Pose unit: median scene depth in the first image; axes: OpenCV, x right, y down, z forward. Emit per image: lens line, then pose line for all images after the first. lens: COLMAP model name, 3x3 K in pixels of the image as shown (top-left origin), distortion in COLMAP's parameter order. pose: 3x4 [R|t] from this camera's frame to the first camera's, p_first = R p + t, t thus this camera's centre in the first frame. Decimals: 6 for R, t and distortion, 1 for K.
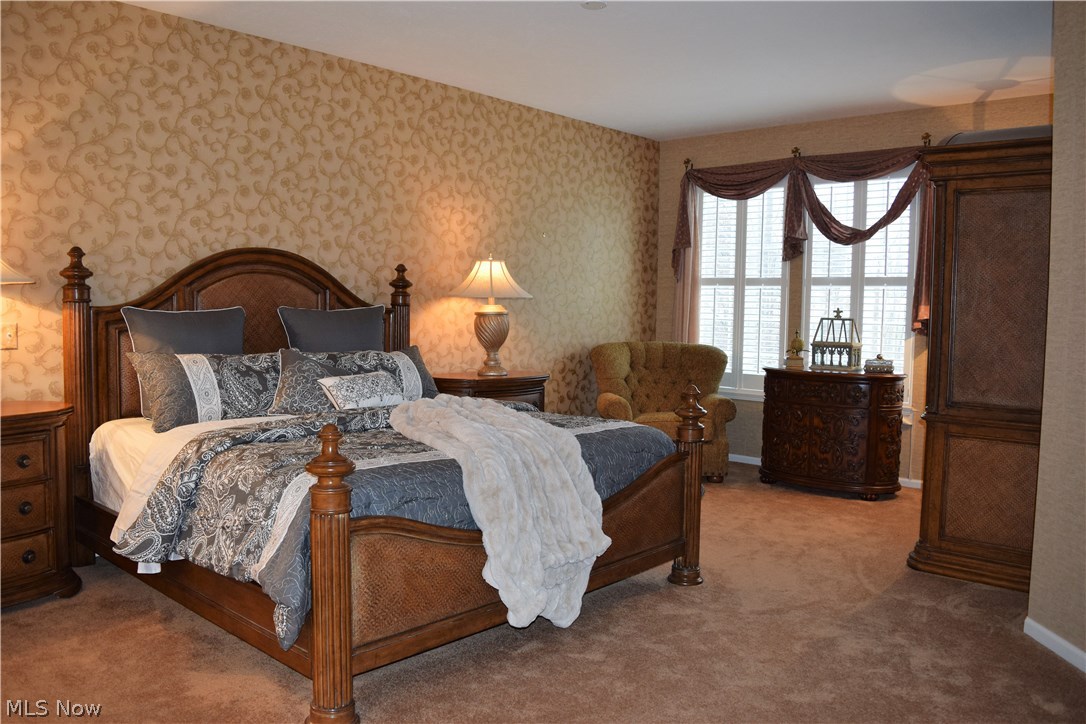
lens RADIAL K [[847.0, 0, 532.2], [0, 847.0, 362.7], [0, 0, 1]] dist [-0.082462, 0.002604]
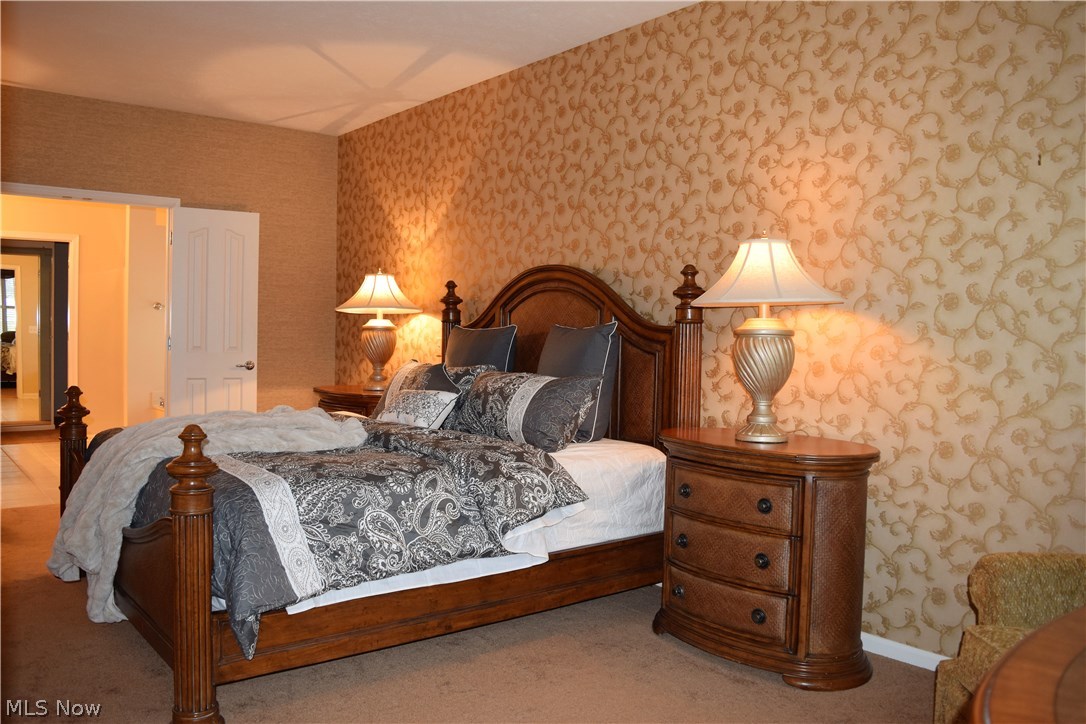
lens RADIAL K [[847.0, 0, 532.2], [0, 847.0, 362.7], [0, 0, 1]] dist [-0.082462, 0.002604]
pose [[-0.145117, 0.013762, -0.989319, 0.595287], [-0.088712, 0.995695, 0.026863, -0.043740], [0.985429, 0.091662, -0.143272, 1.024797]]
